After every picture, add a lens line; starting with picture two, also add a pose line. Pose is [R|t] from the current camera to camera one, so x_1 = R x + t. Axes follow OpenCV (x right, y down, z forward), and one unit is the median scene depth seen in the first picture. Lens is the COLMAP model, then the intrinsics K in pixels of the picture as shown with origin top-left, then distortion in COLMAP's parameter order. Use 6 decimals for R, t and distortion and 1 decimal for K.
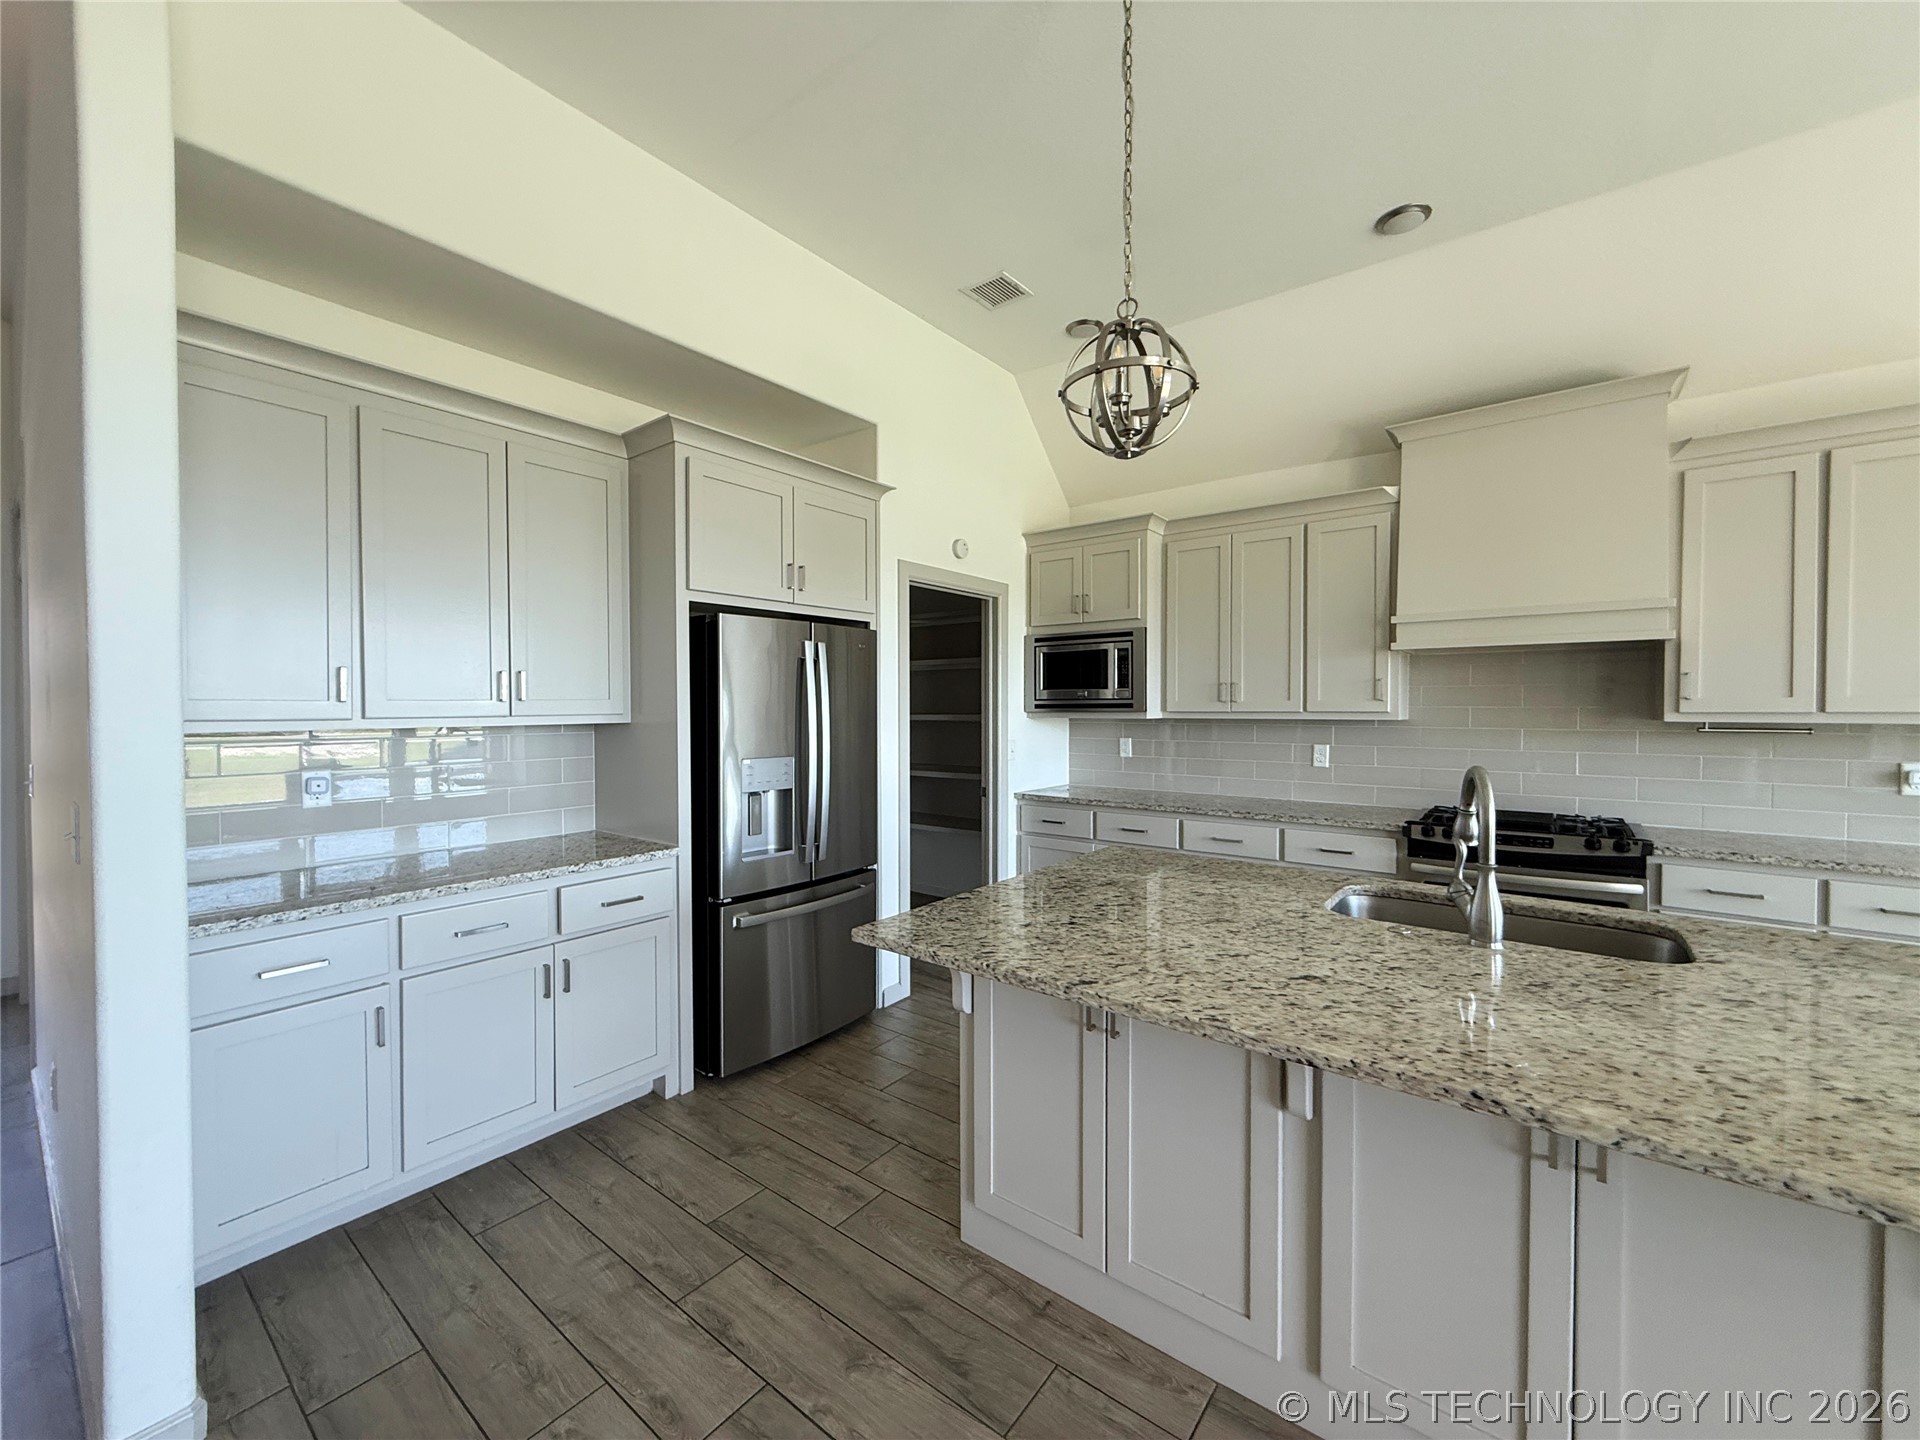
lens RADIAL K [[771.3, 0, 950.9], [0, 771.3, 717.0], [0, 0, 1]] dist [0.000631, -0.000743]
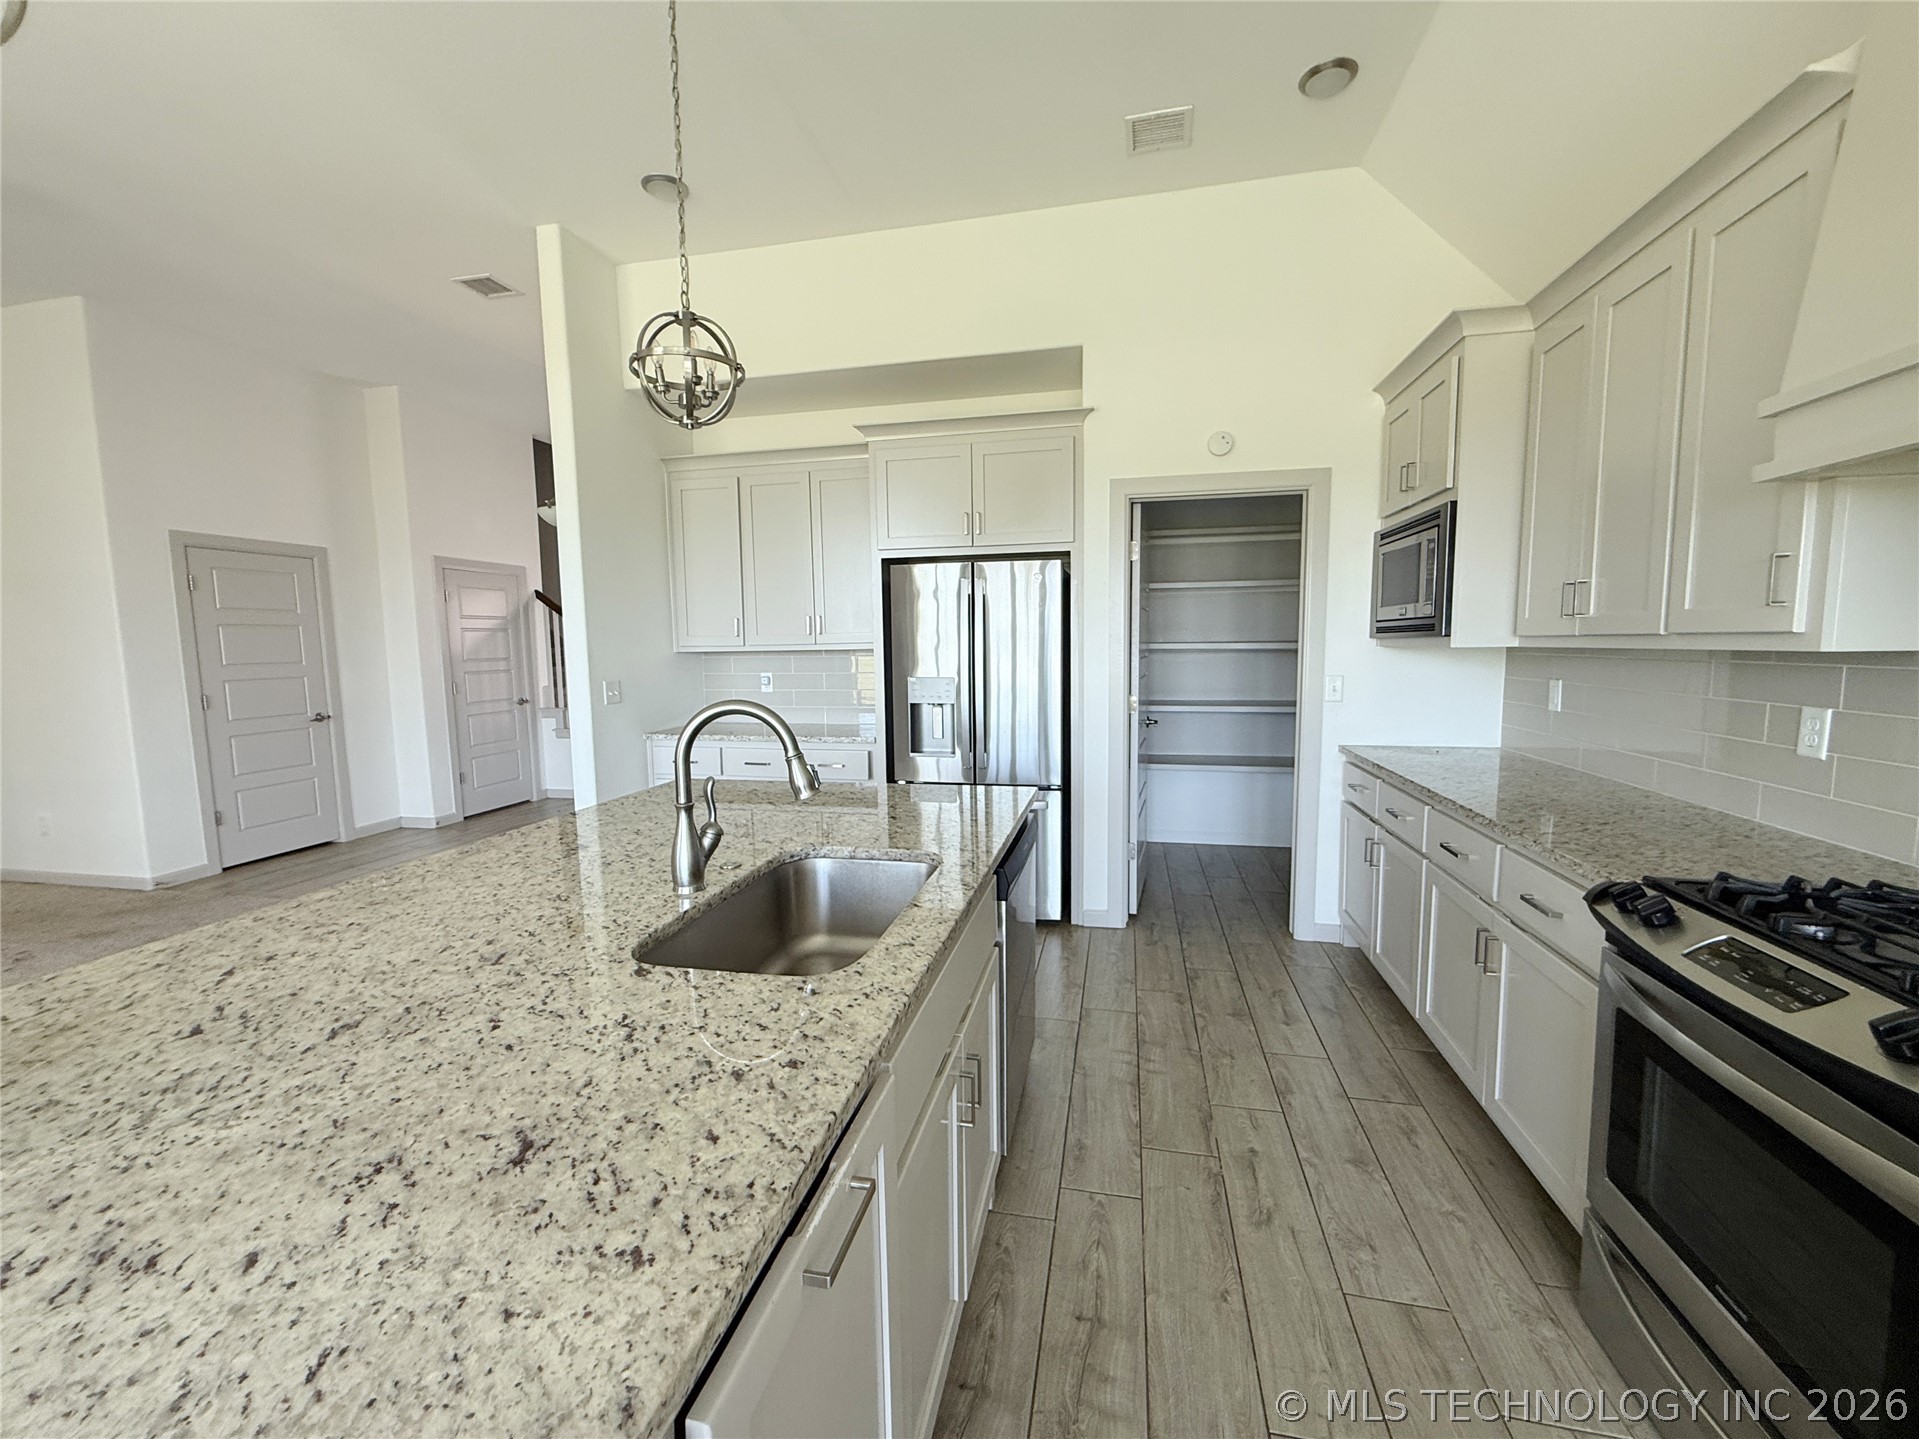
lens RADIAL K [[770.9, 0, 950.3], [0, 770.9, 716.0], [0, 0, 1]] dist [0.000631, -0.000743]
pose [[0.428839, 0.084340, -0.899435, 1.784818], [-0.000714, 0.995664, 0.093023, -0.000956], [0.903381, -0.039249, 0.427040, 0.966659]]
